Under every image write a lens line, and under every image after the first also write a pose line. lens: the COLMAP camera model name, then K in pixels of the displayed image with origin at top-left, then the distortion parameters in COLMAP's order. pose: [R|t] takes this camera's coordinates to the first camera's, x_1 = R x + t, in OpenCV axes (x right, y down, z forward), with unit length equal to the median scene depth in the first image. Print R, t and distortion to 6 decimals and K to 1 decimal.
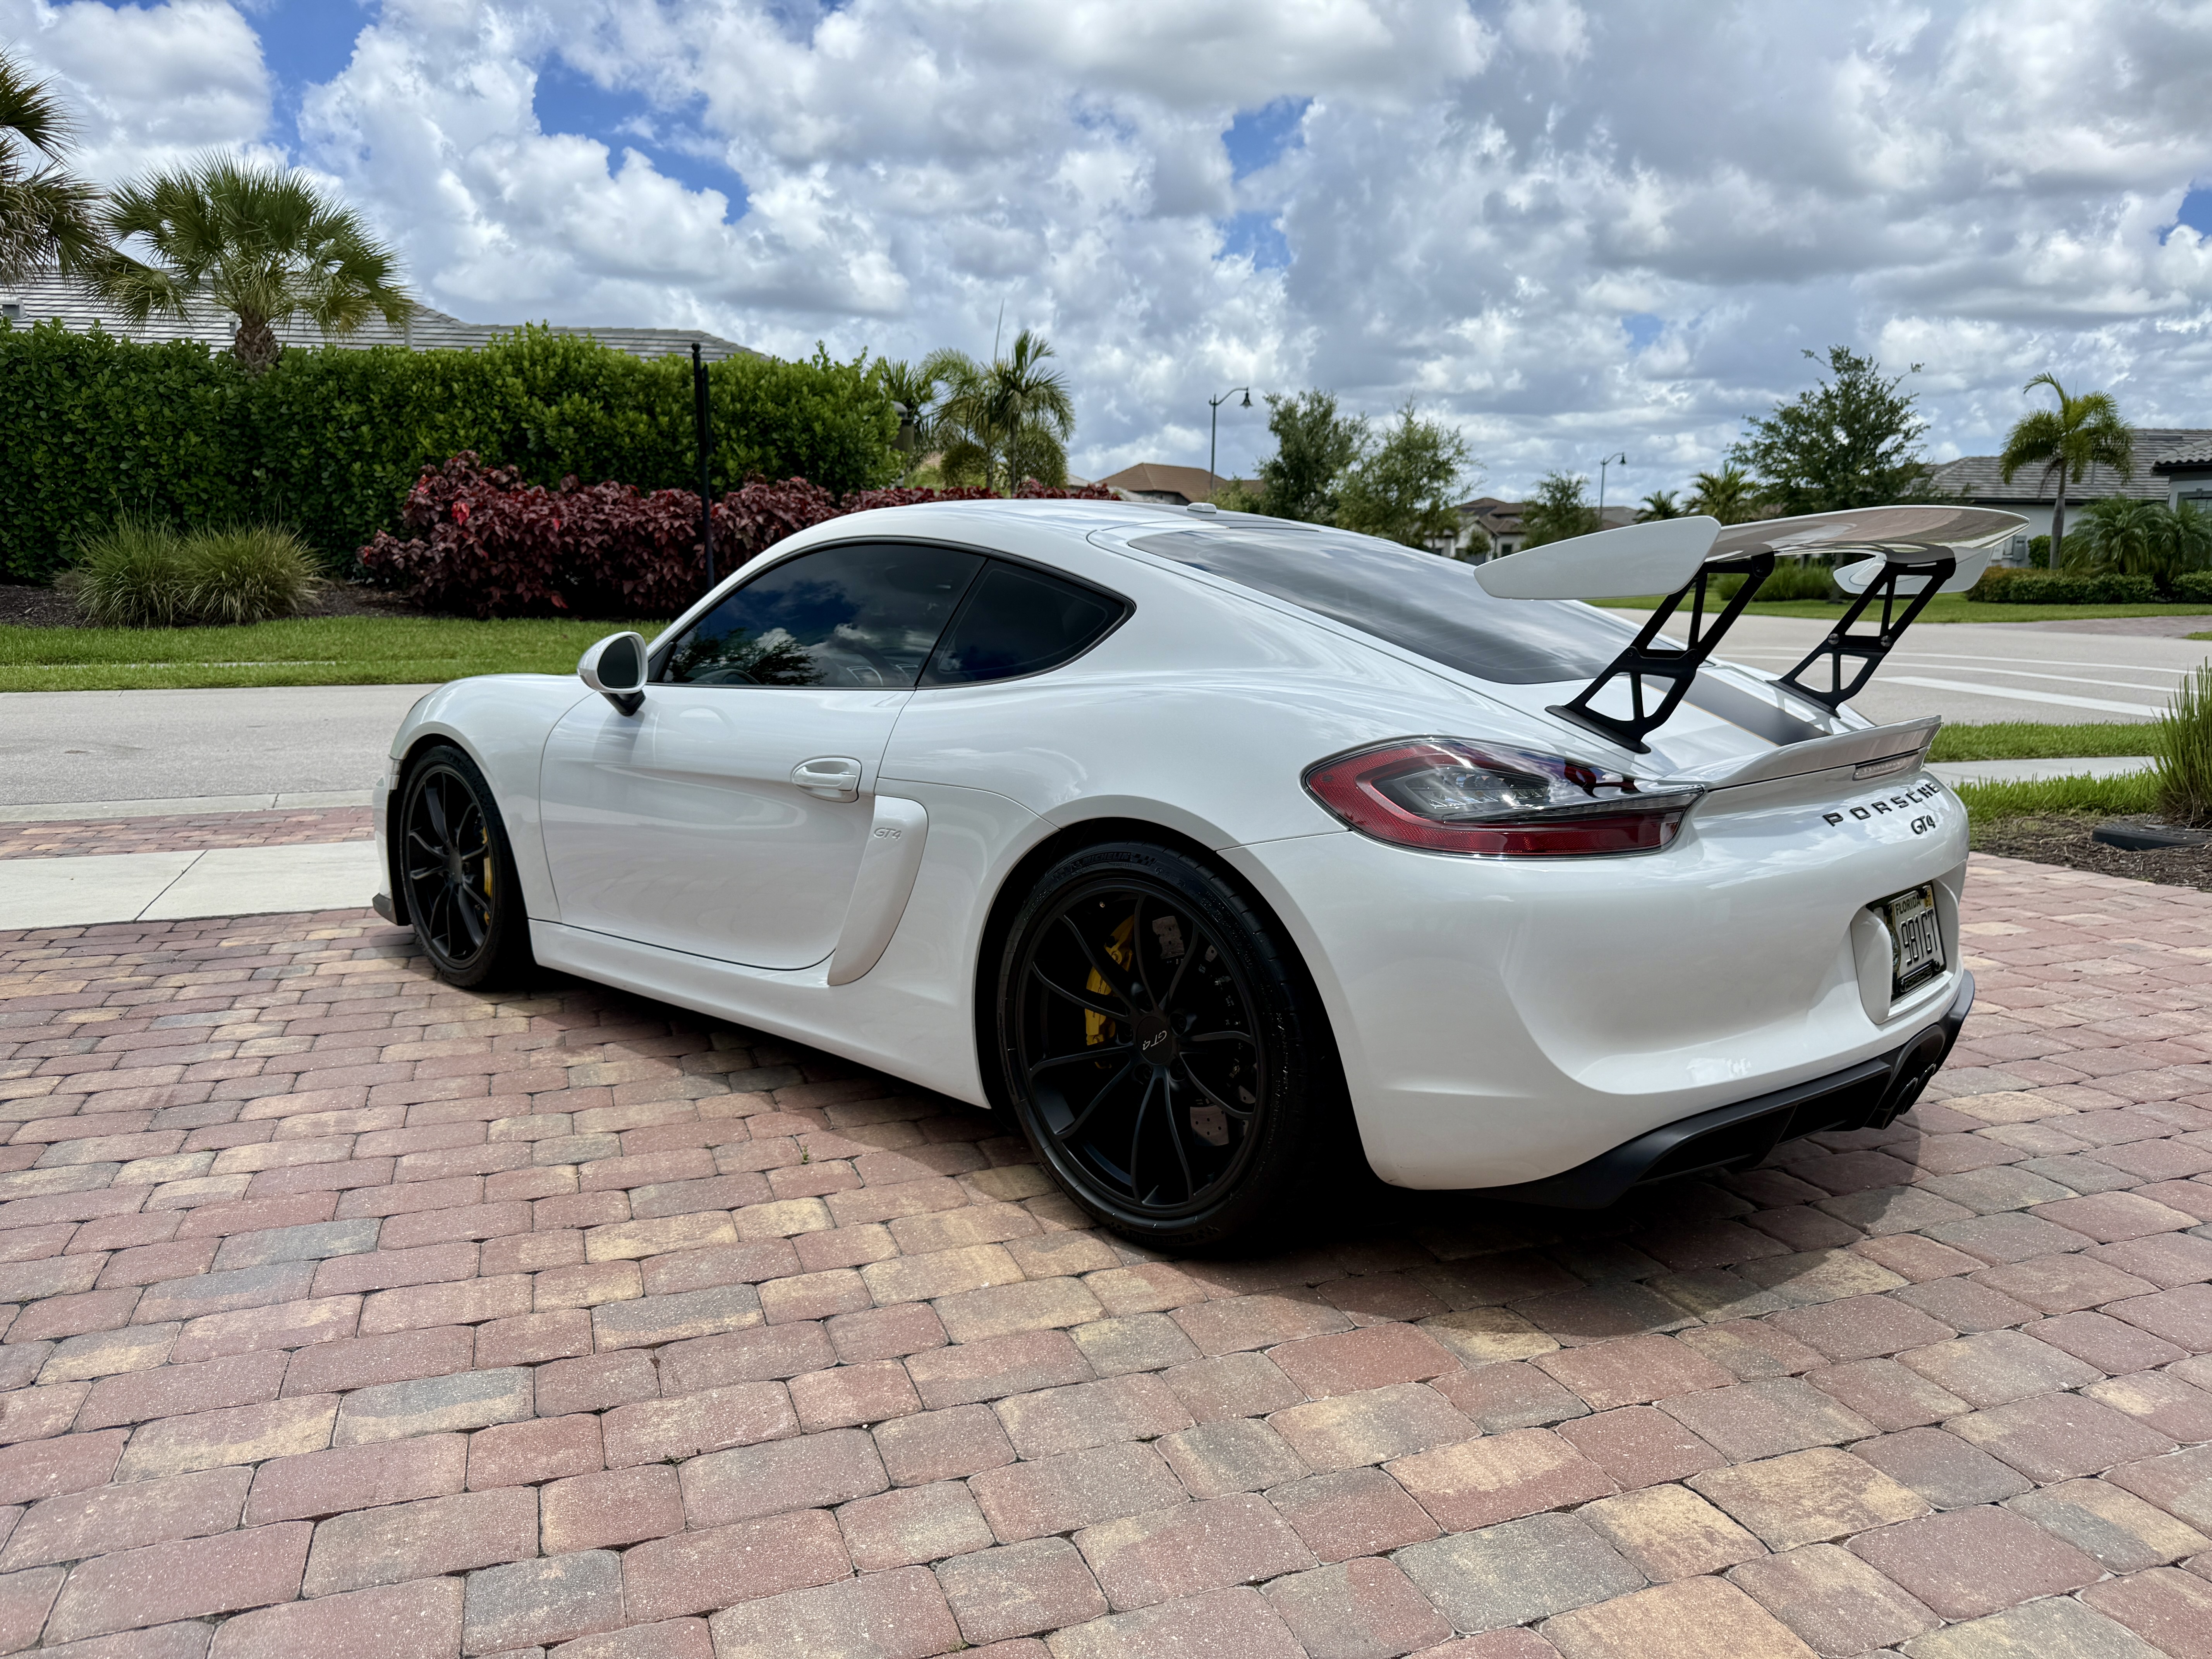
lens RADIAL K [[1520.9, 0, 1129.8], [0, 1520.9, 881.1], [0, 0, 1]] dist [0.053708, -0.086046]
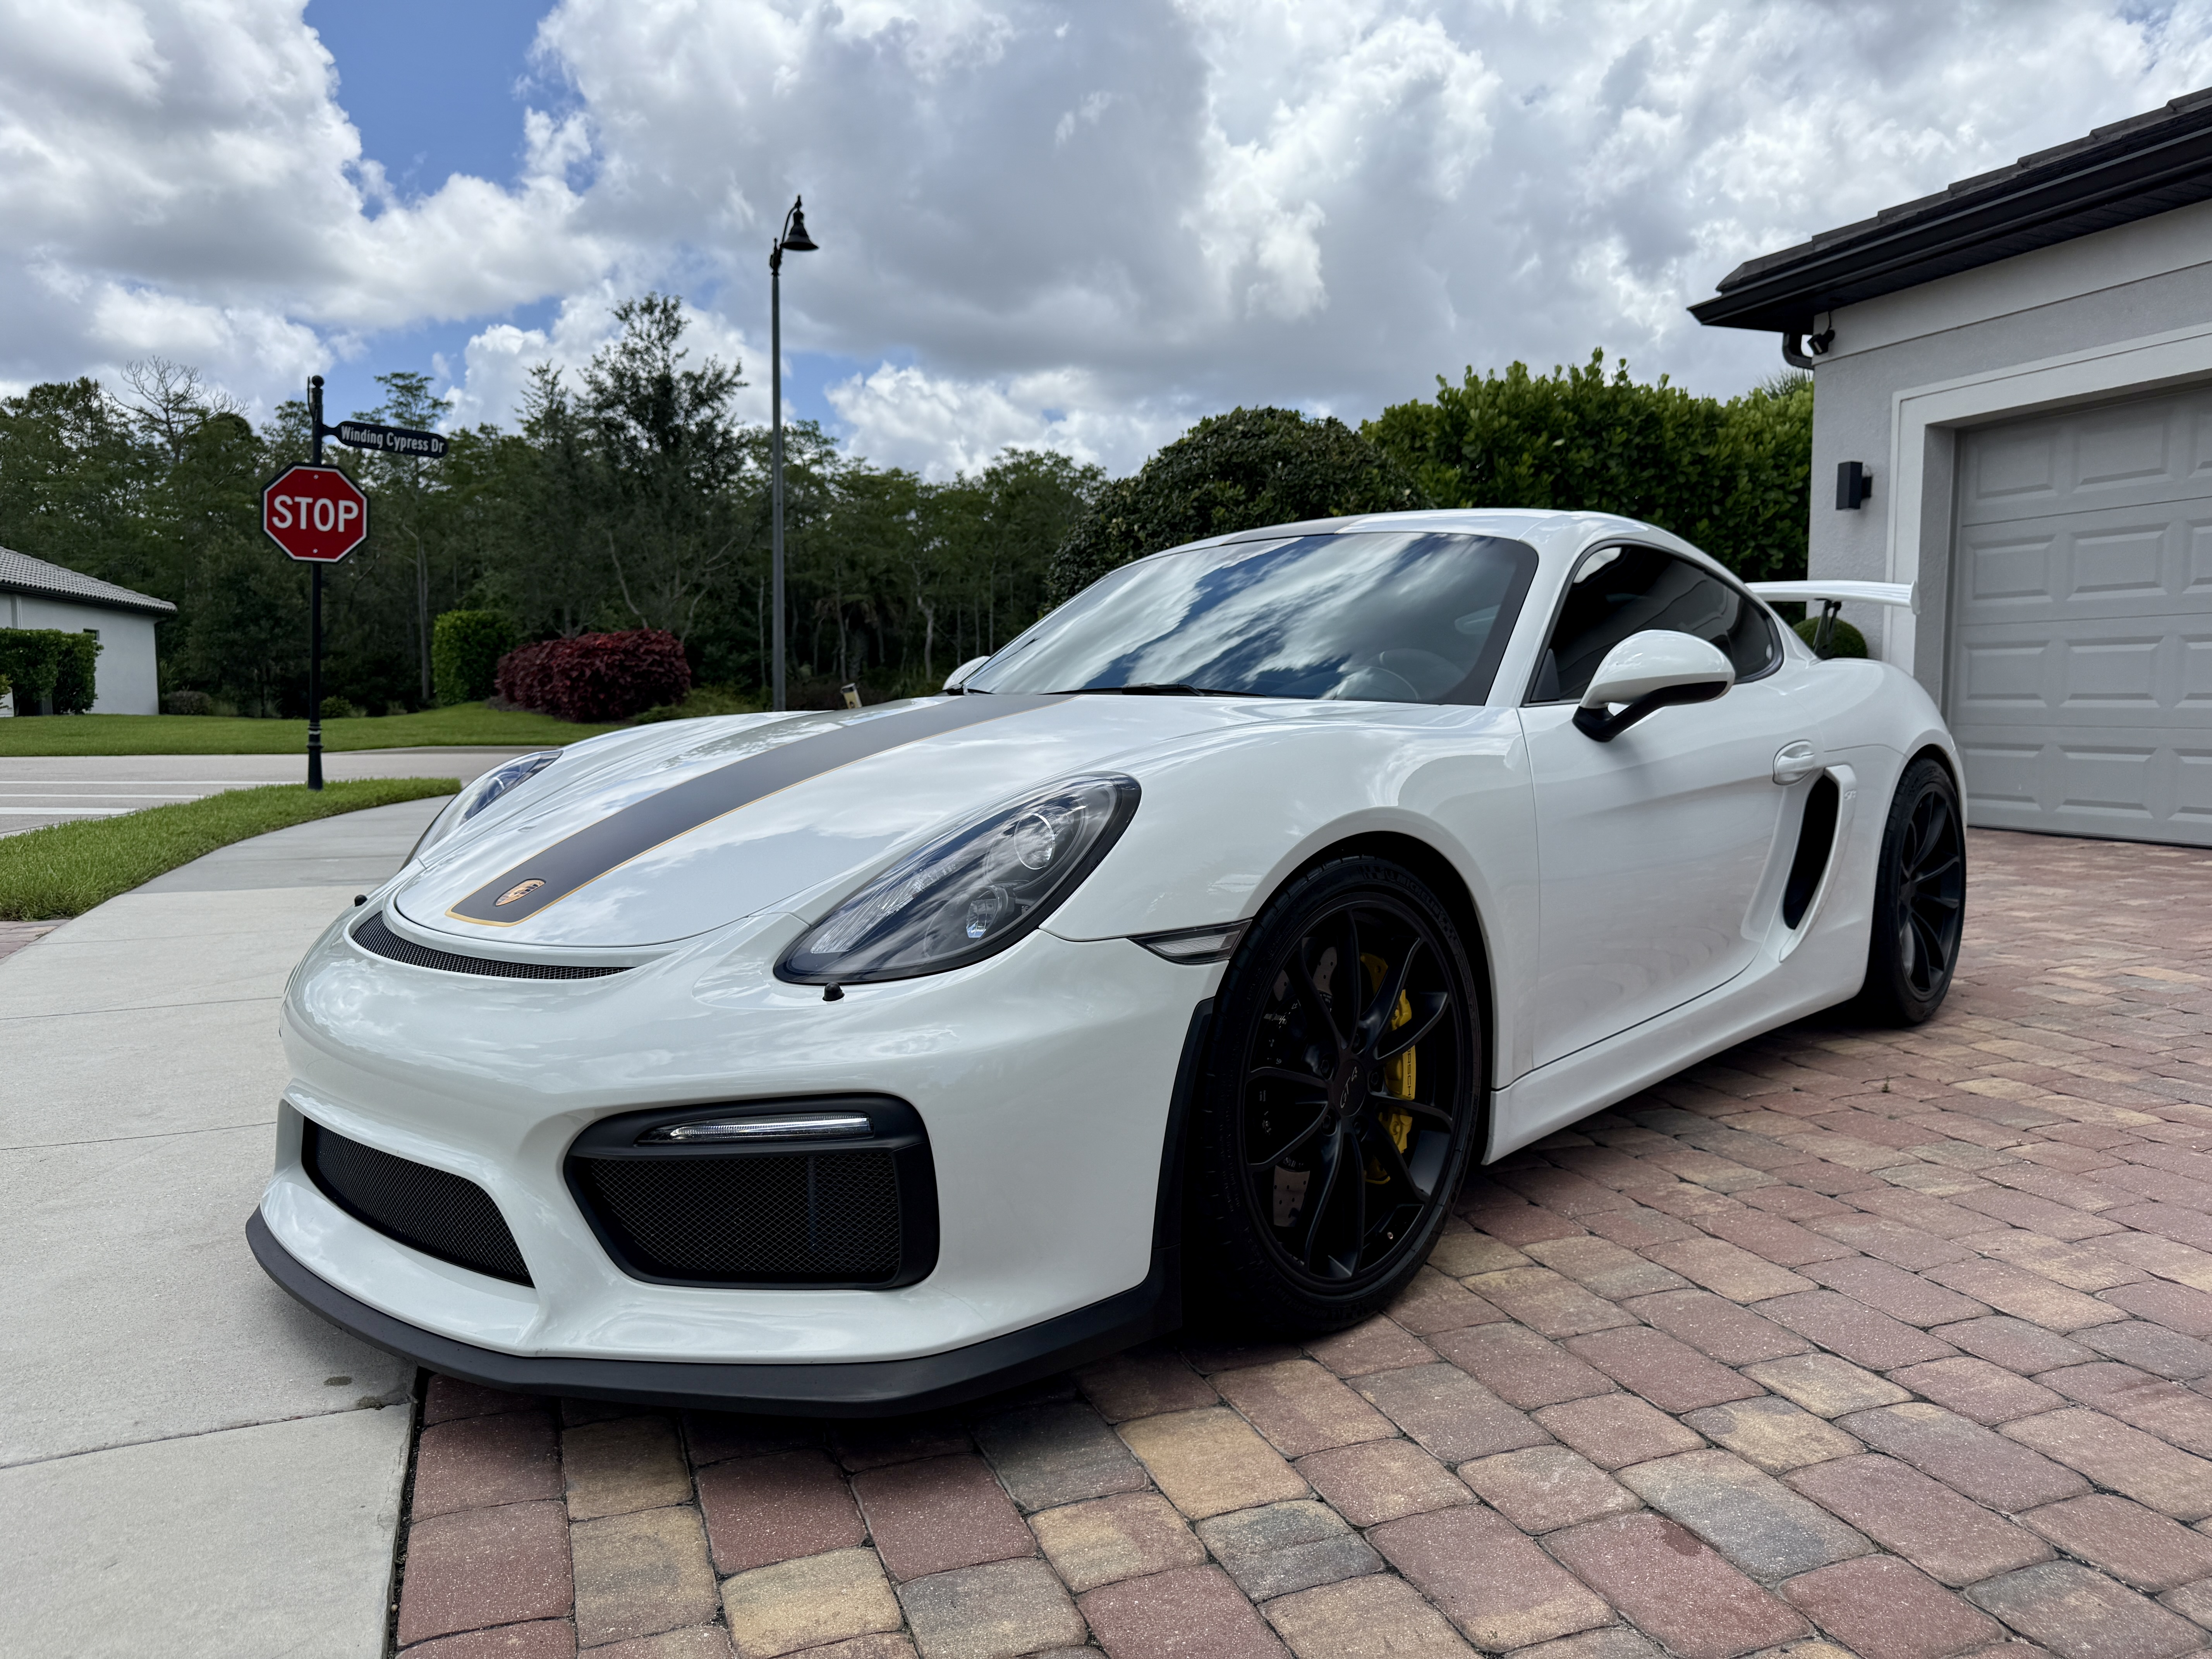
lens RADIAL K [[1560.5, 0, 1108.2], [0, 1560.5, 832.0], [0, 0, 1]] dist [0.001497, -0.007043]
pose [[0.017788, -0.096358, 0.995188, -1.332831], [0.197533, 0.976066, 0.090976, -0.218992], [-0.980135, 0.194964, 0.036396, 1.459800]]
